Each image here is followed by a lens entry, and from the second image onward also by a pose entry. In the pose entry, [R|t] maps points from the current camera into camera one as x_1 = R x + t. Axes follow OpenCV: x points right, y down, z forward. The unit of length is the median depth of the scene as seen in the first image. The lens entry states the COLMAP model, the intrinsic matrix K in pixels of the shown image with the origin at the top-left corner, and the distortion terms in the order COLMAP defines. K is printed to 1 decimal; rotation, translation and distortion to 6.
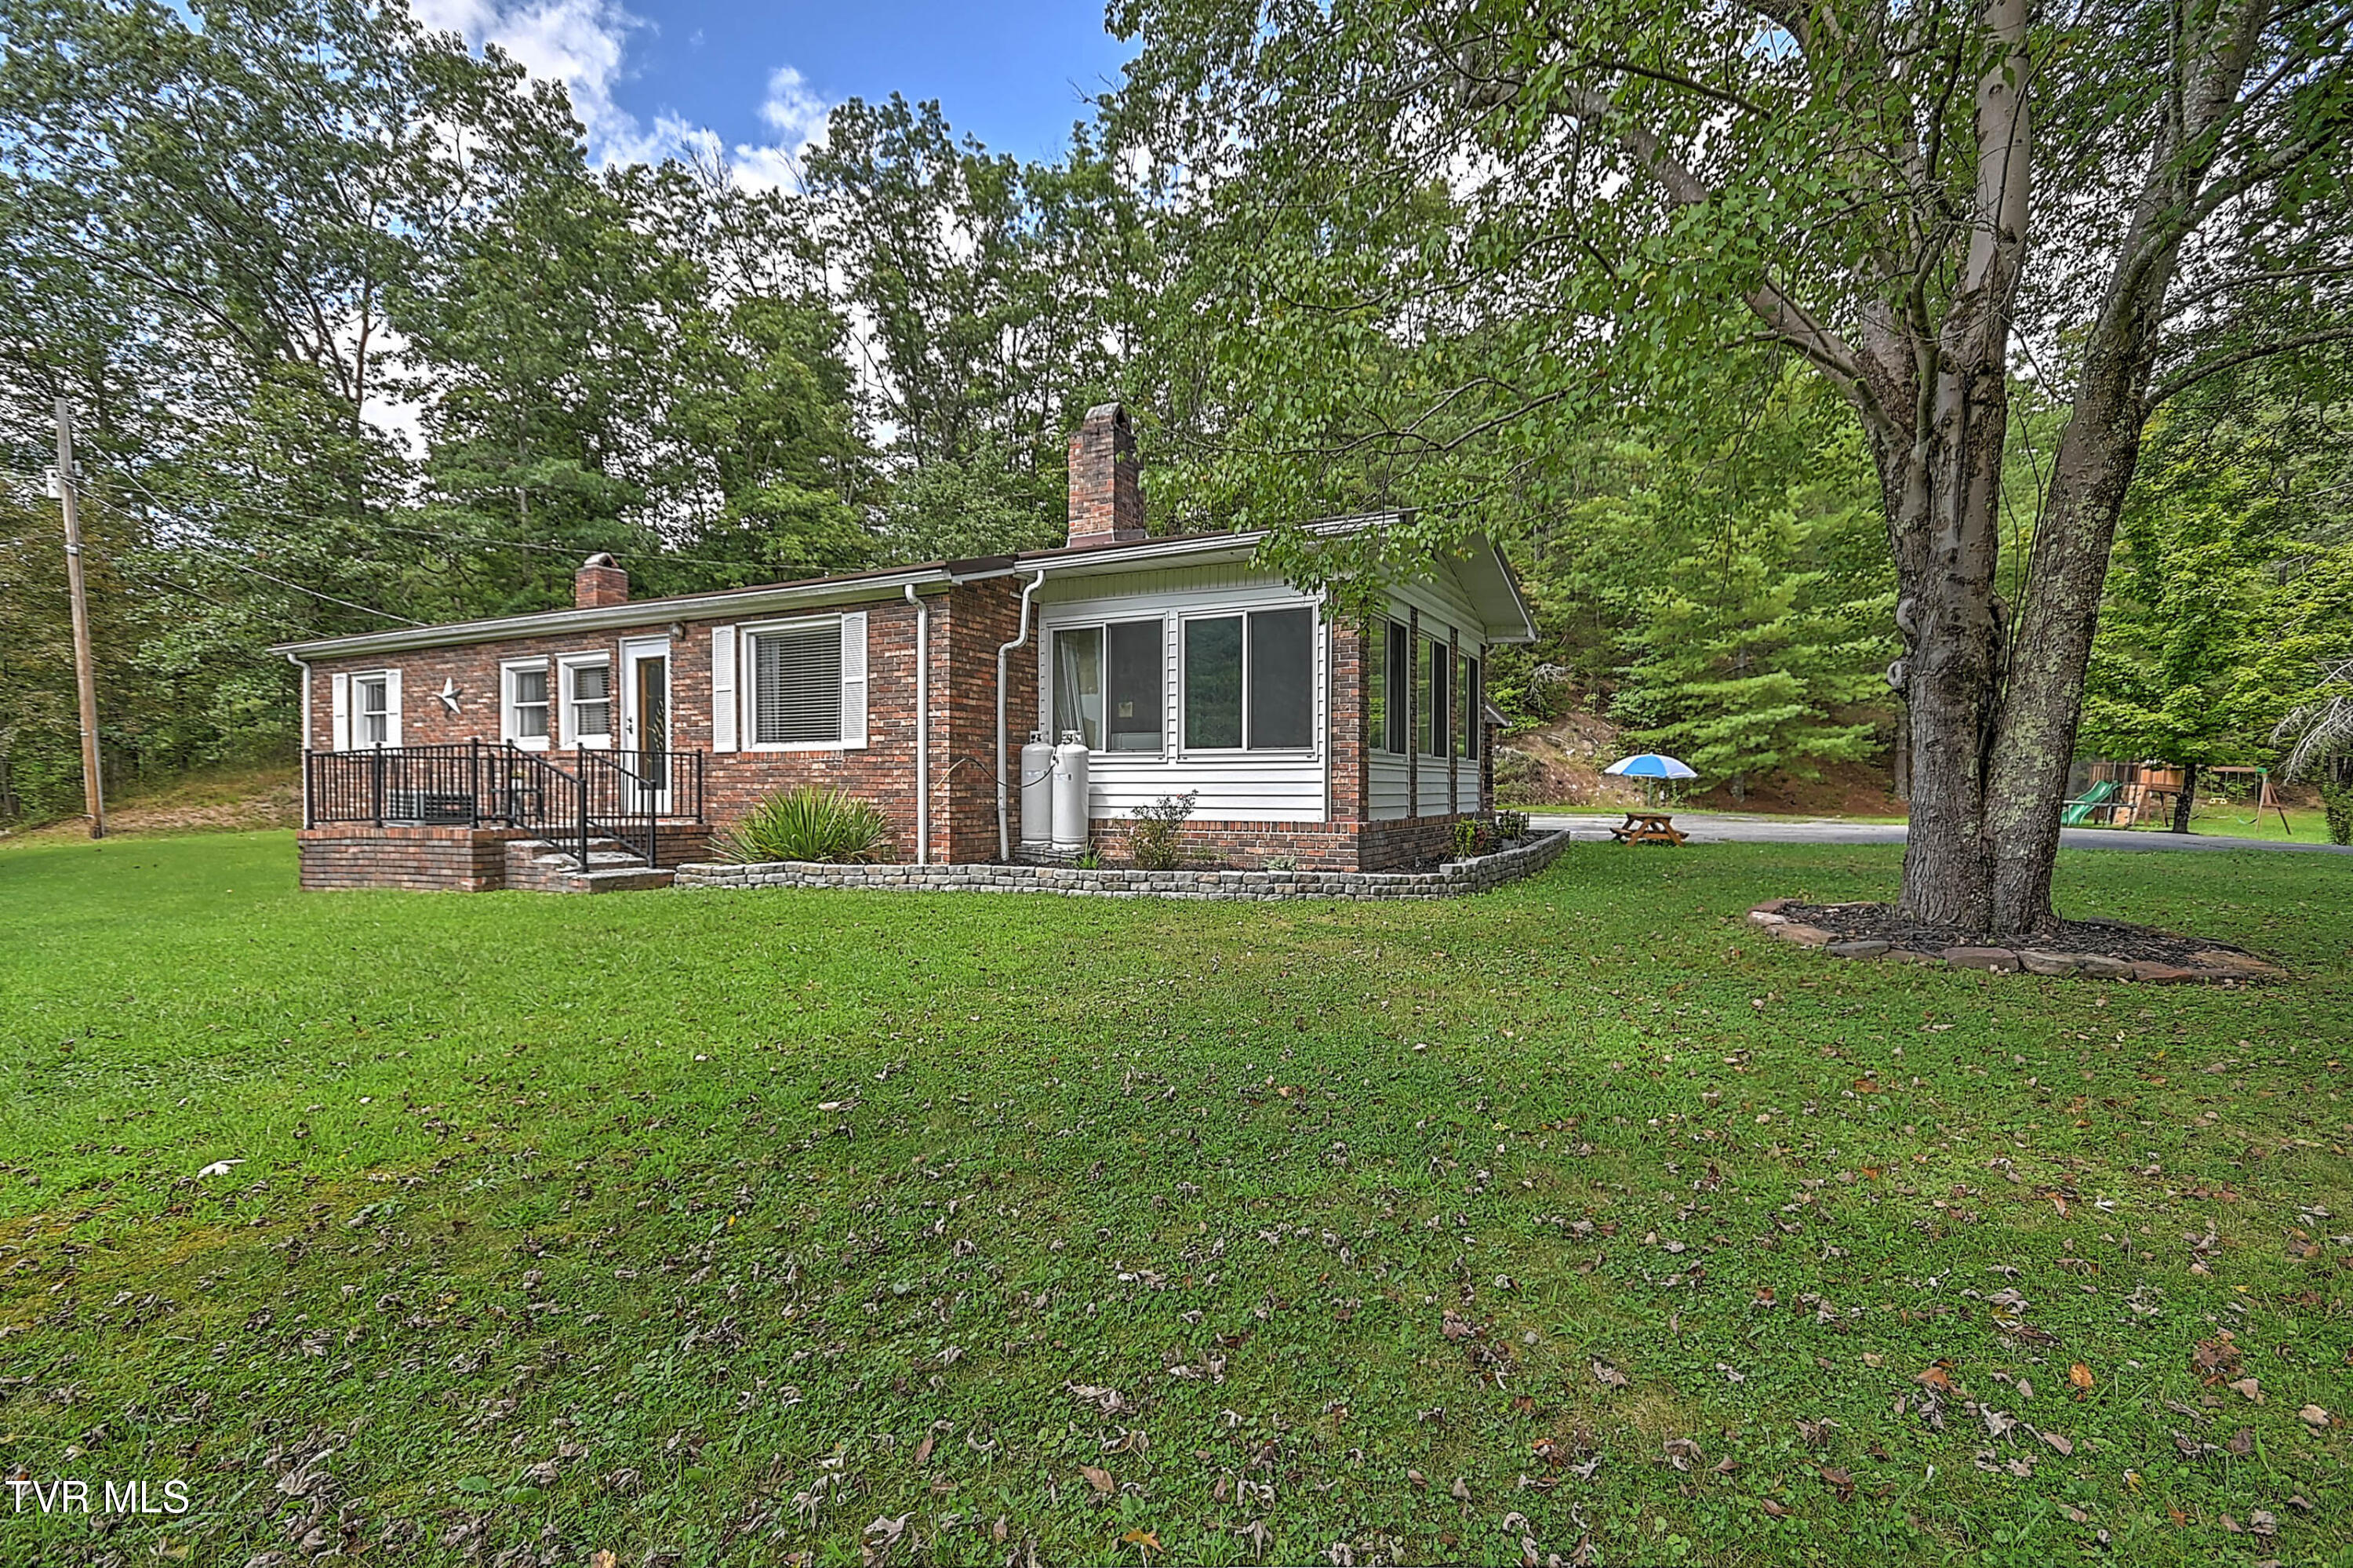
lens RADIAL K [[1072.9, 0, 1180.3], [0, 1072.9, 801.3], [0, 0, 1]] dist [0.037461, -0.015099]
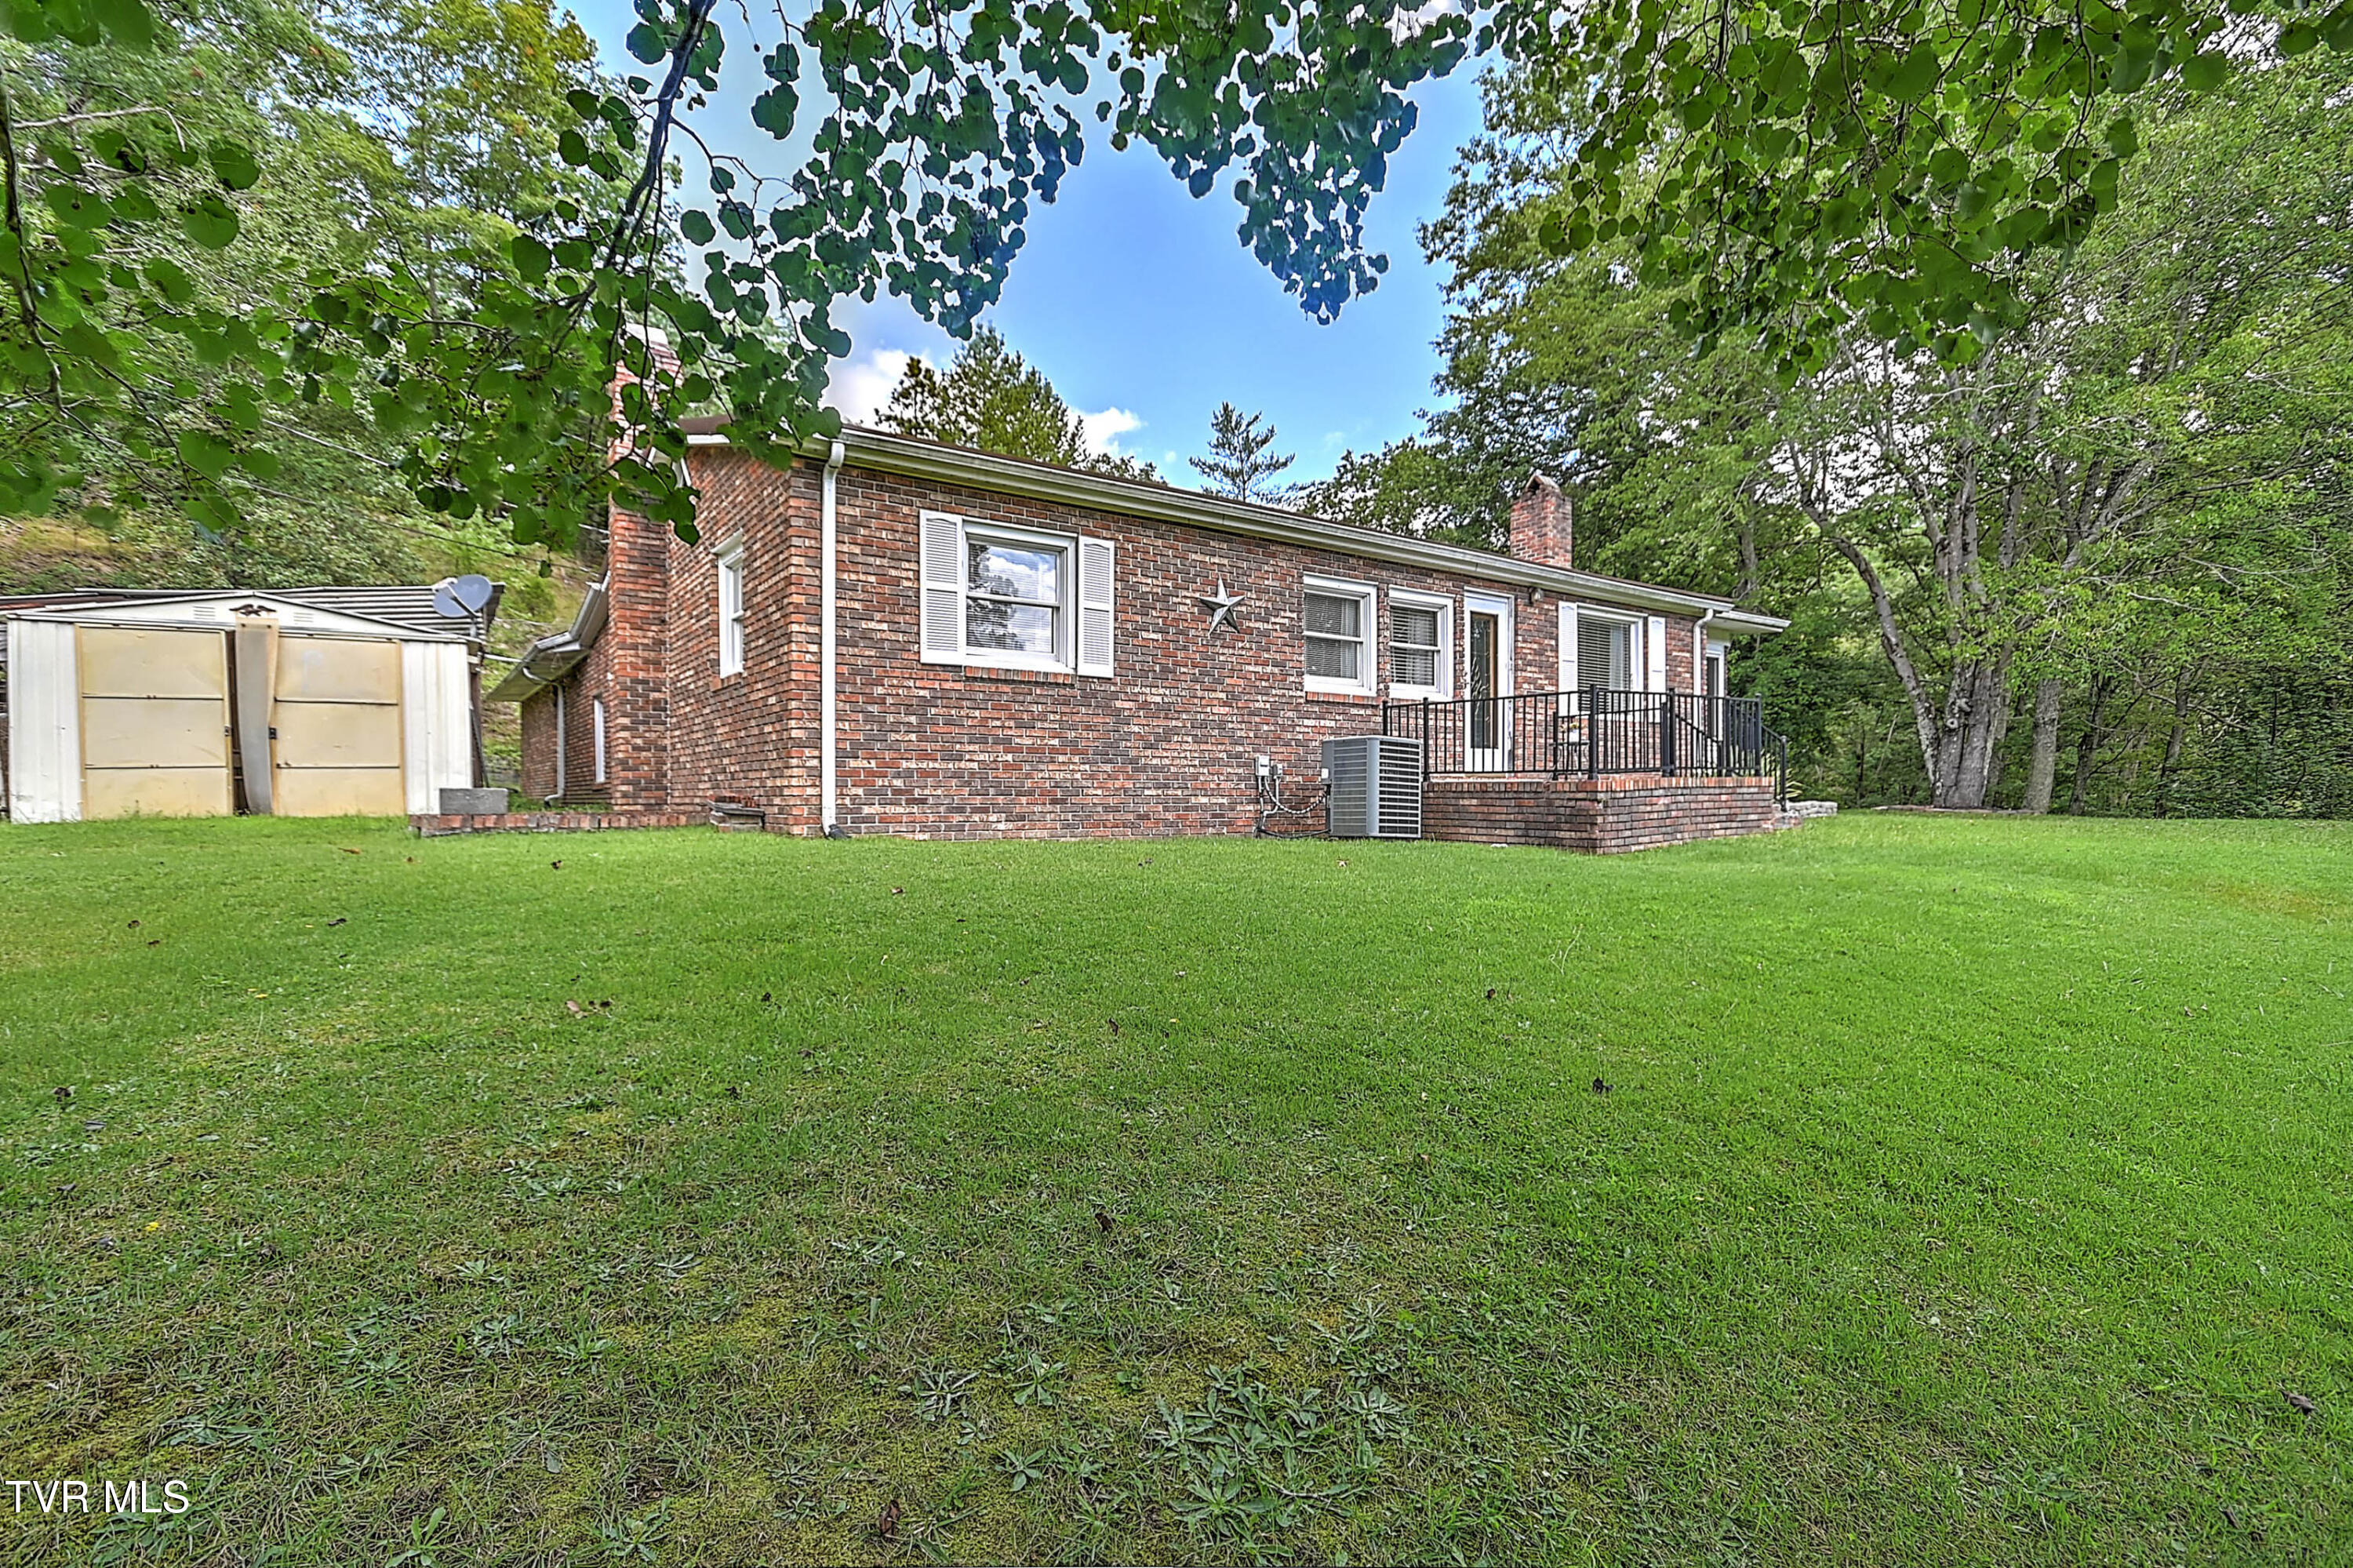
lens RADIAL K [[1083.8, 0, 1171.9], [0, 1083.8, 806.2], [0, 0, 1]] dist [0.001071, 0.000386]
pose [[0.439366, -0.008766, 0.898265, -1.447999], [0.012736, 0.999913, 0.003528, 0.033237], [-0.898218, 0.009890, 0.439439, 0.800530]]
